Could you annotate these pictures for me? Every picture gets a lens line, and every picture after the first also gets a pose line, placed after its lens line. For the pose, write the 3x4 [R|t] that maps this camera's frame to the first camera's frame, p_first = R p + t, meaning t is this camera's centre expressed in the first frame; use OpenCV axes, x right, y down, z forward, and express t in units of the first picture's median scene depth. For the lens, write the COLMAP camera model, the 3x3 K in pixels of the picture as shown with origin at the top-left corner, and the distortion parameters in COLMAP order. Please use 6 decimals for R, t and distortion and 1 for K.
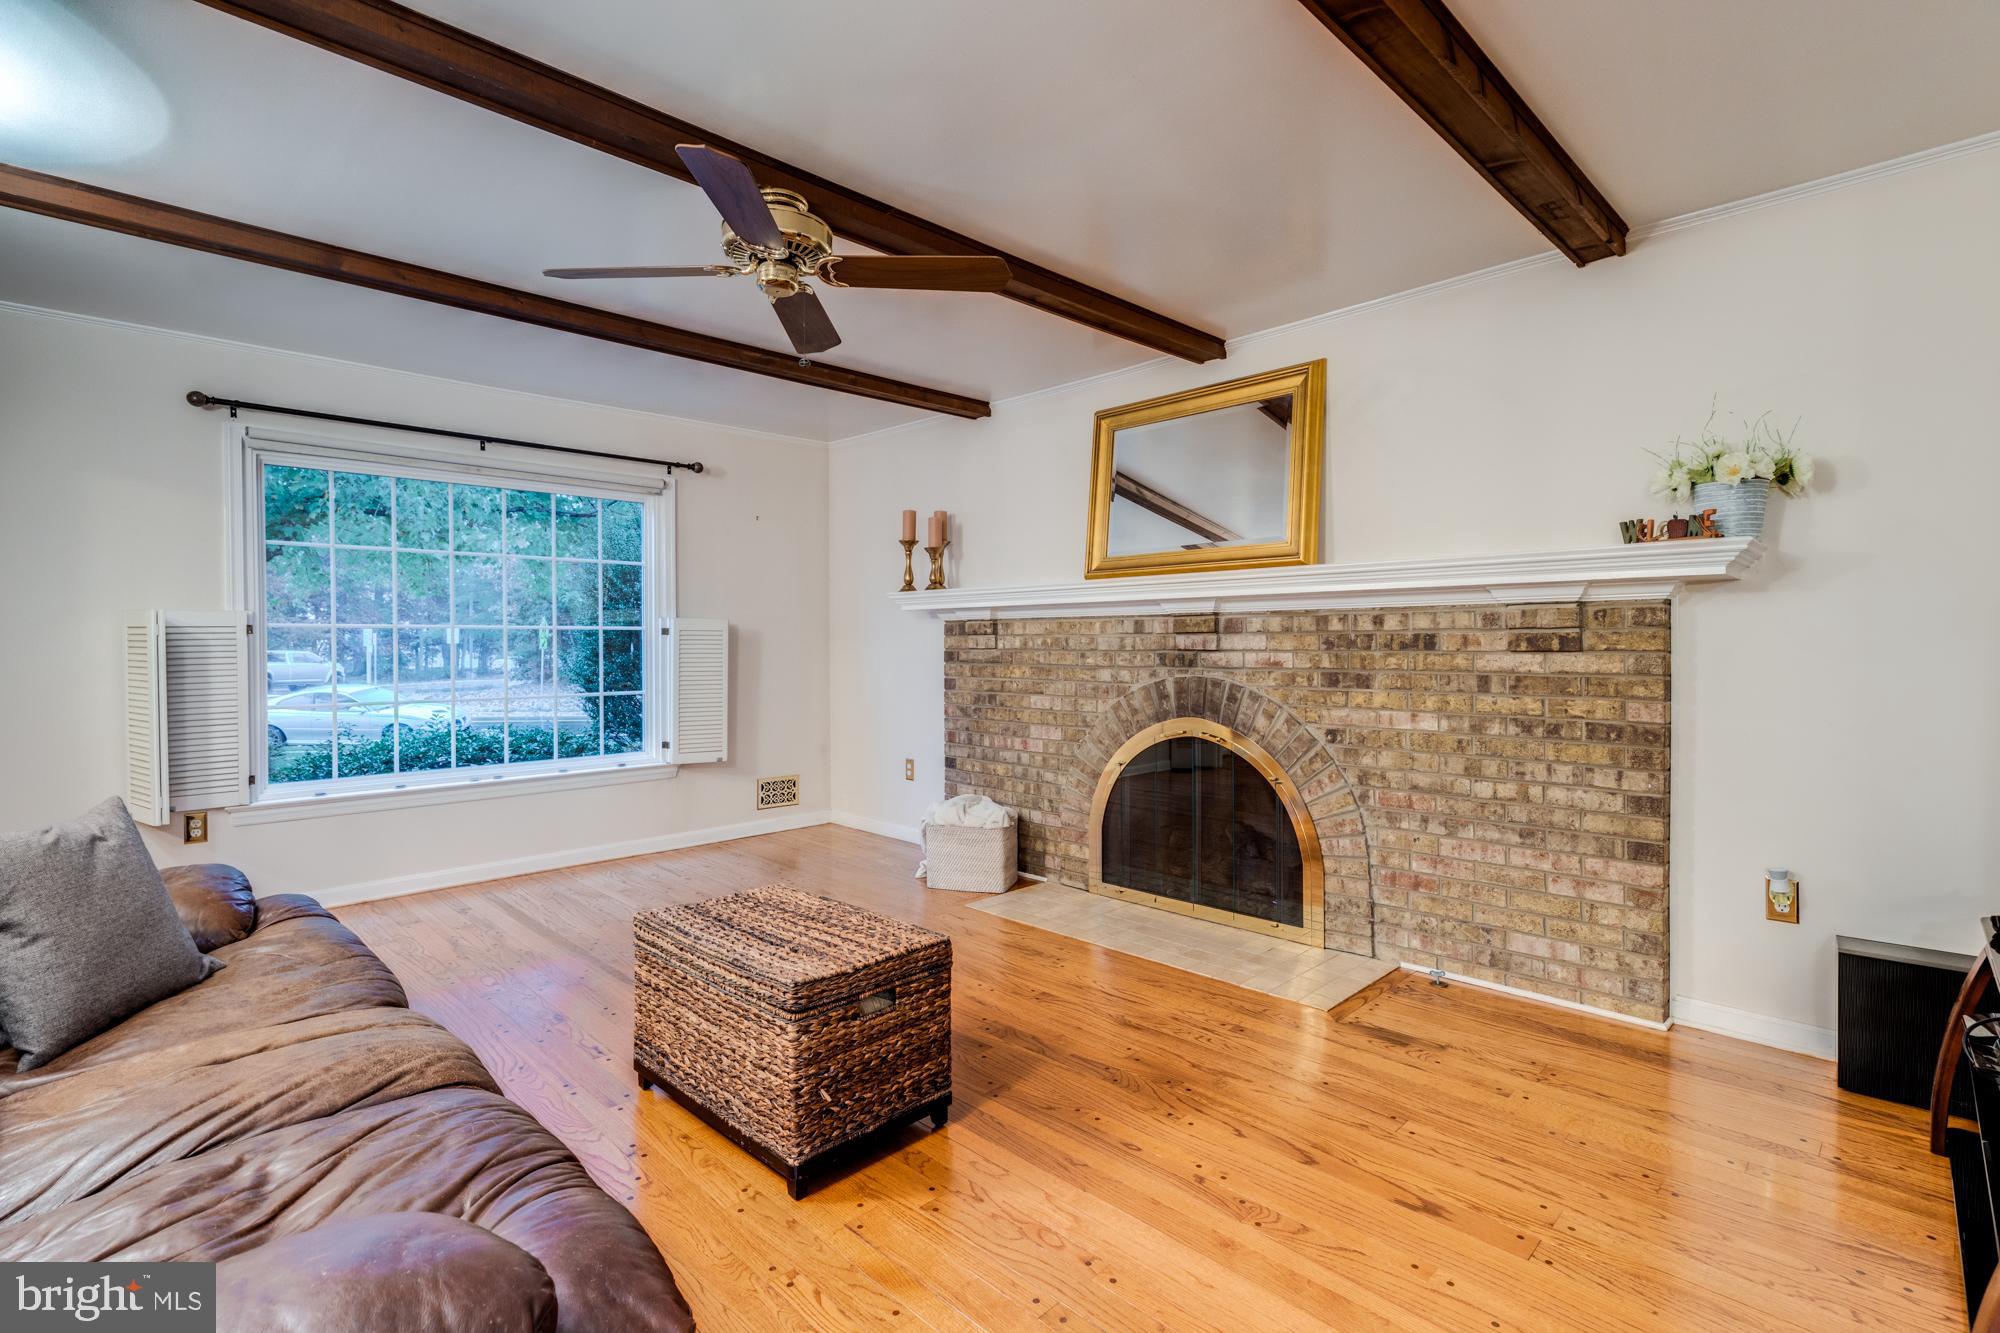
lens RADIAL K [[943.2, 0, 942.3], [0, 943.2, 656.3], [0, 0, 1]] dist [0.000158, -0.000131]
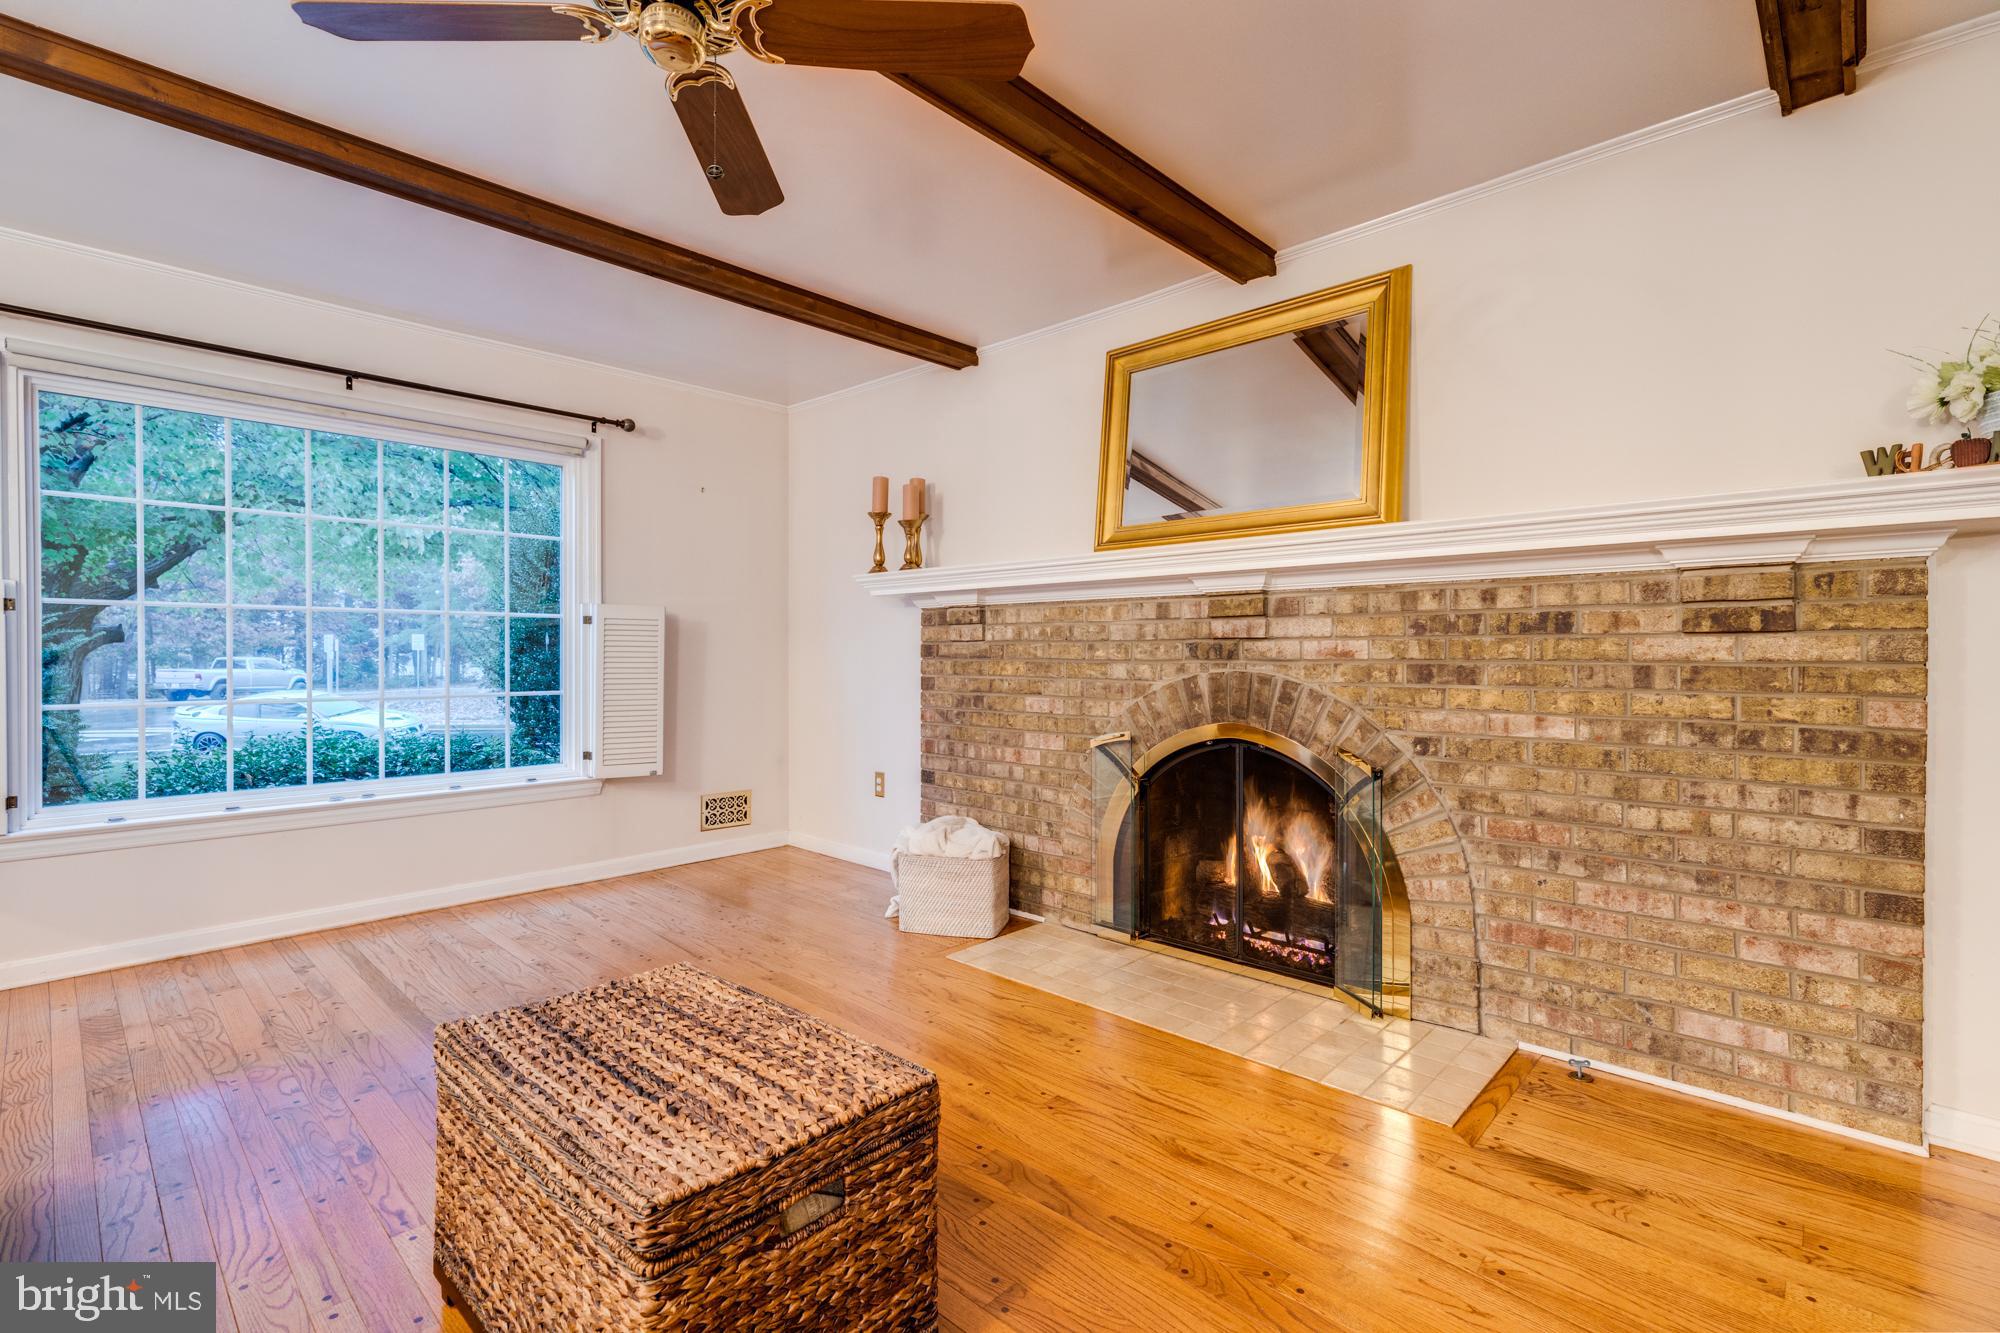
lens RADIAL K [[912.9, 0, 952.1], [0, 912.9, 663.3], [0, 0, 1]] dist [-0.000454, 0.000026]
pose [[0.999170, 0.004769, 0.040463, -0.004518], [-0.004586, 0.999979, -0.004610, 0.021741], [-0.040485, 0.004421, 0.999170, 0.268004]]
